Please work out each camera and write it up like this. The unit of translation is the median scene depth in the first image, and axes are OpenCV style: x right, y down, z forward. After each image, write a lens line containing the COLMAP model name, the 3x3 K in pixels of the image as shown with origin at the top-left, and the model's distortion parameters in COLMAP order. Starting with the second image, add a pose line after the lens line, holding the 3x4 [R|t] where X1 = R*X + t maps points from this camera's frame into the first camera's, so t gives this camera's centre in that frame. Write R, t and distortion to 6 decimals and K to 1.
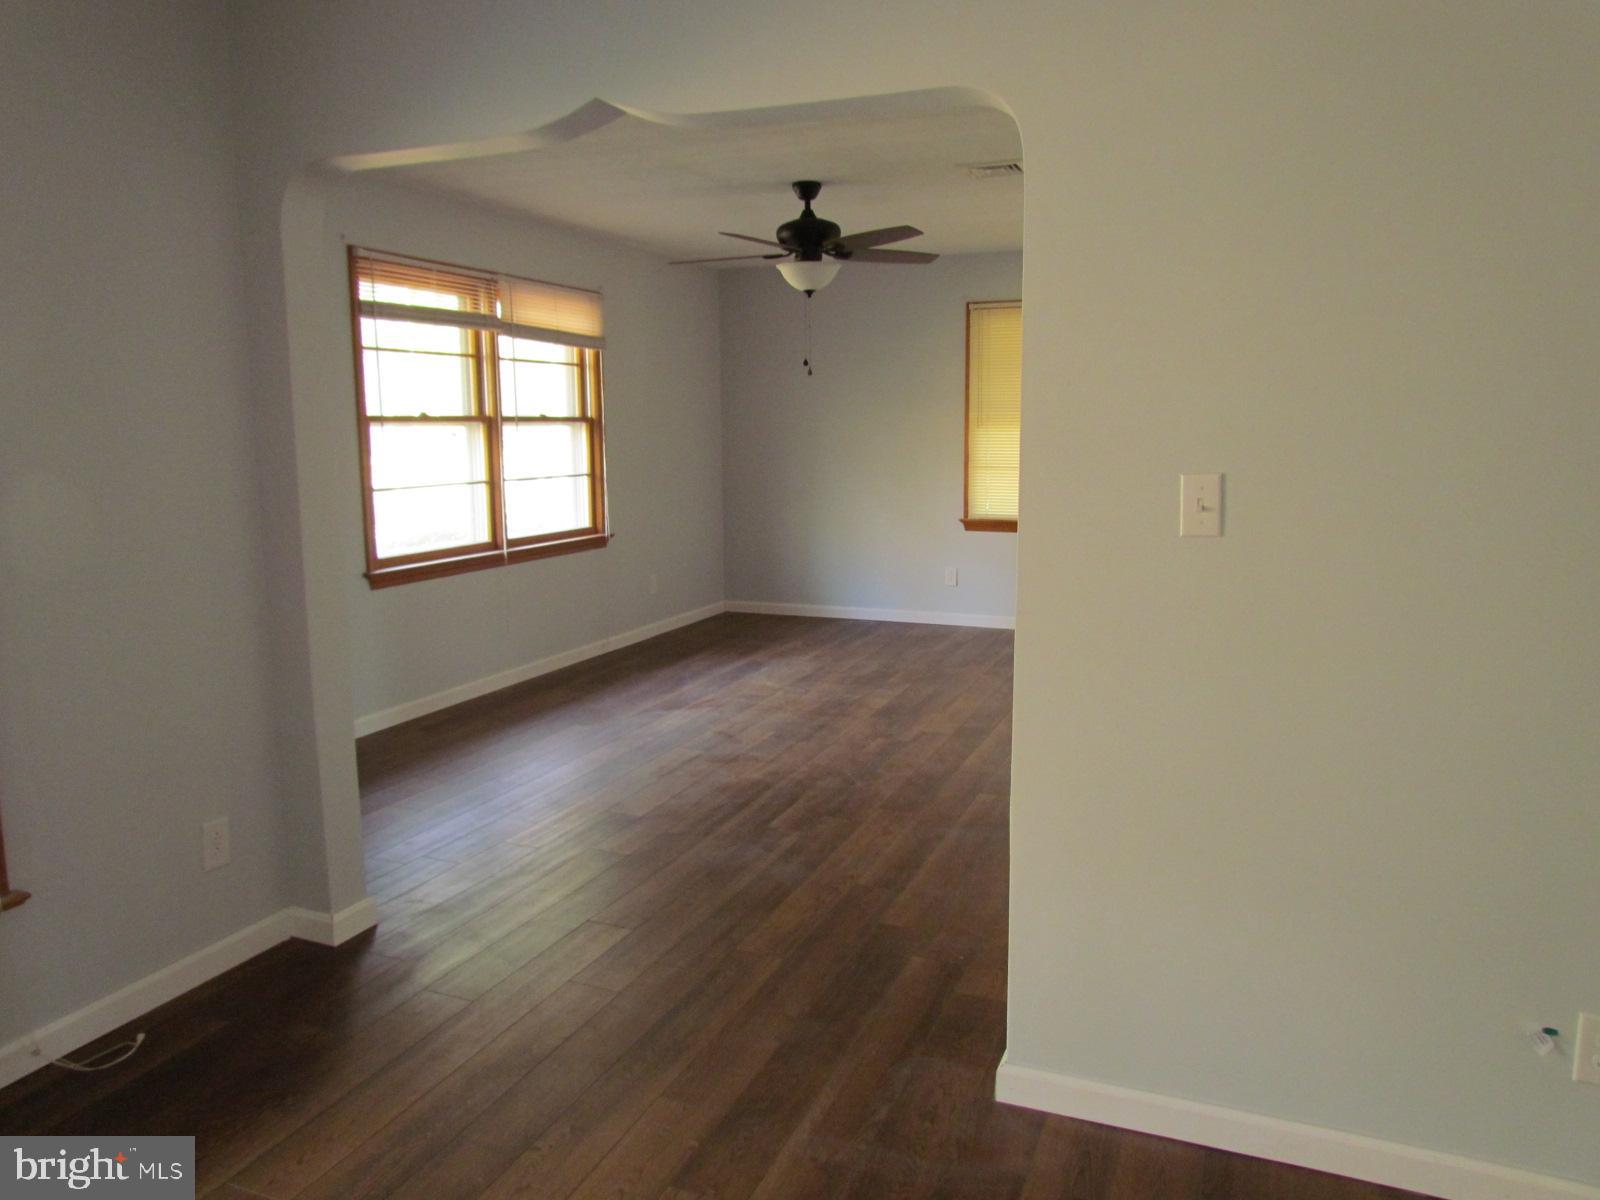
lens RADIAL K [[1151.0, 0, 799.3], [0, 1151.0, 591.4], [0, 0, 1]] dist [-0.033467, 0.029716]
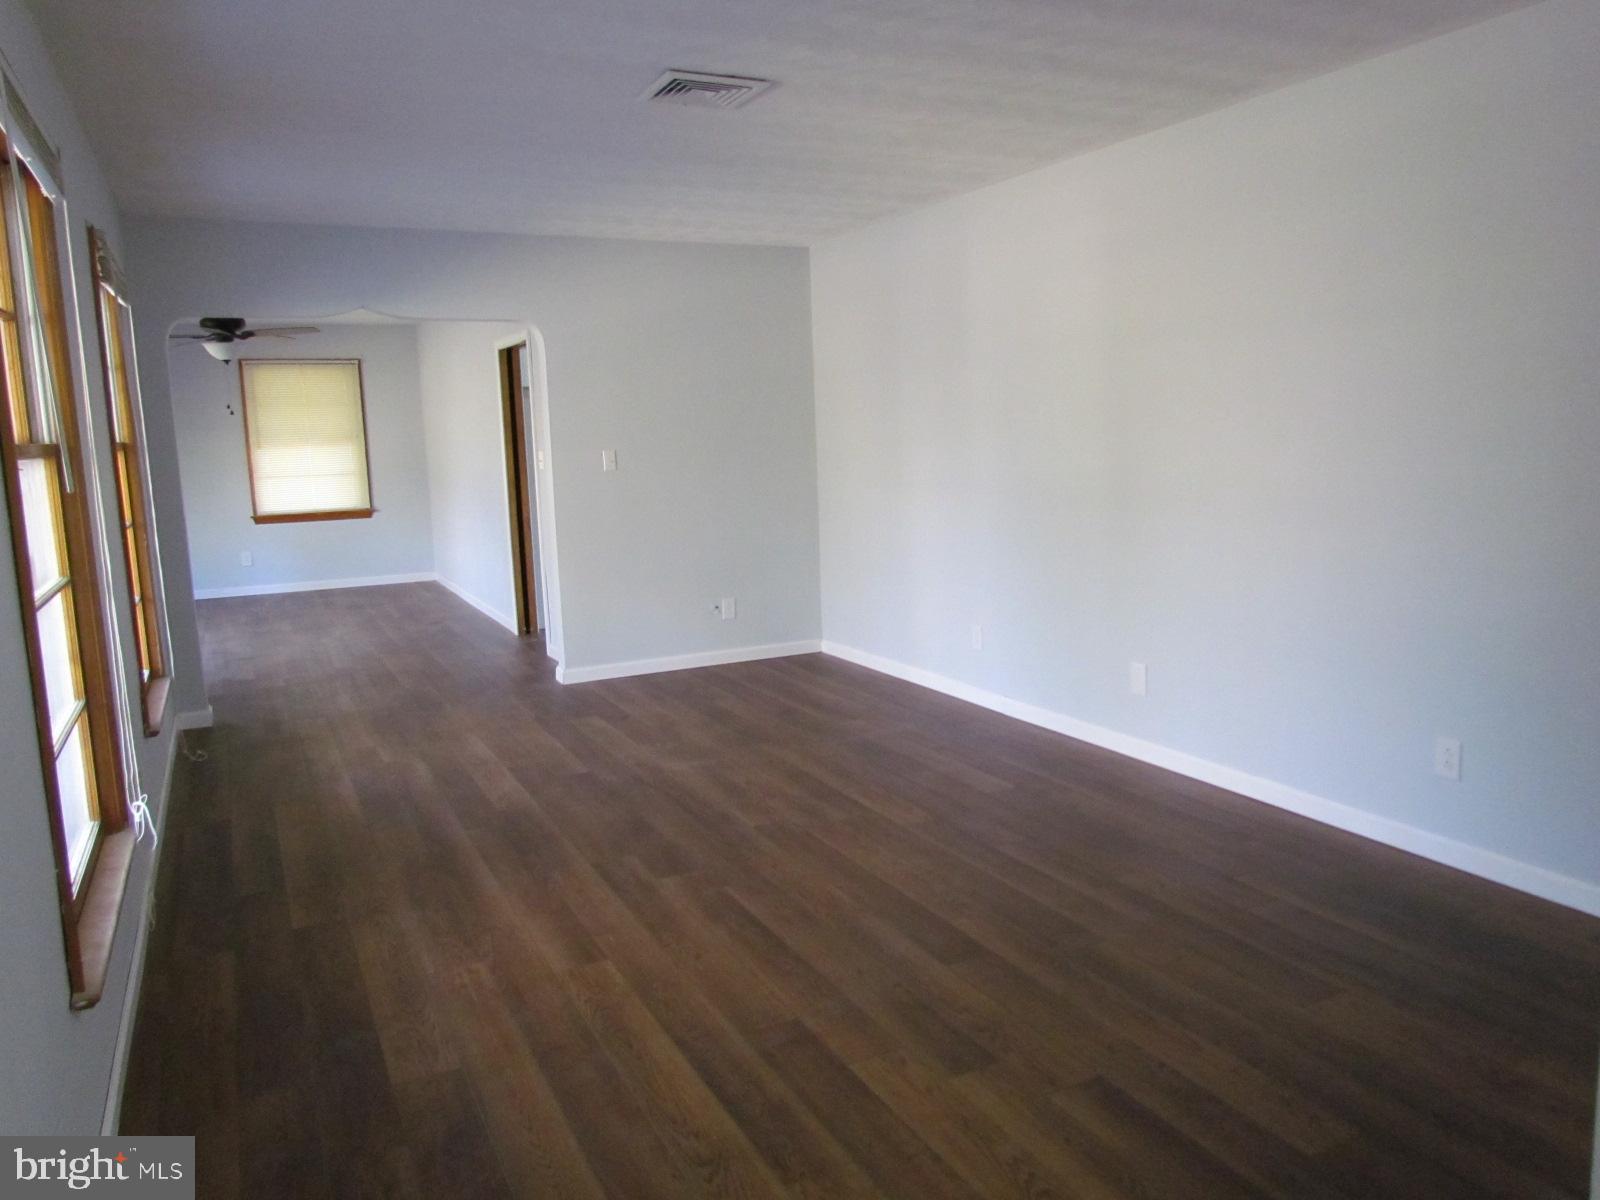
lens RADIAL K [[1151.0, 0, 799.3], [0, 1151.0, 591.4], [0, 0, 1]] dist [-0.033467, 0.029716]
pose [[0.663885, -0.119320, 0.738254, -0.453419], [0.134008, 0.990191, 0.039530, 0.060888], [-0.735730, 0.072689, 0.673363, -0.399418]]
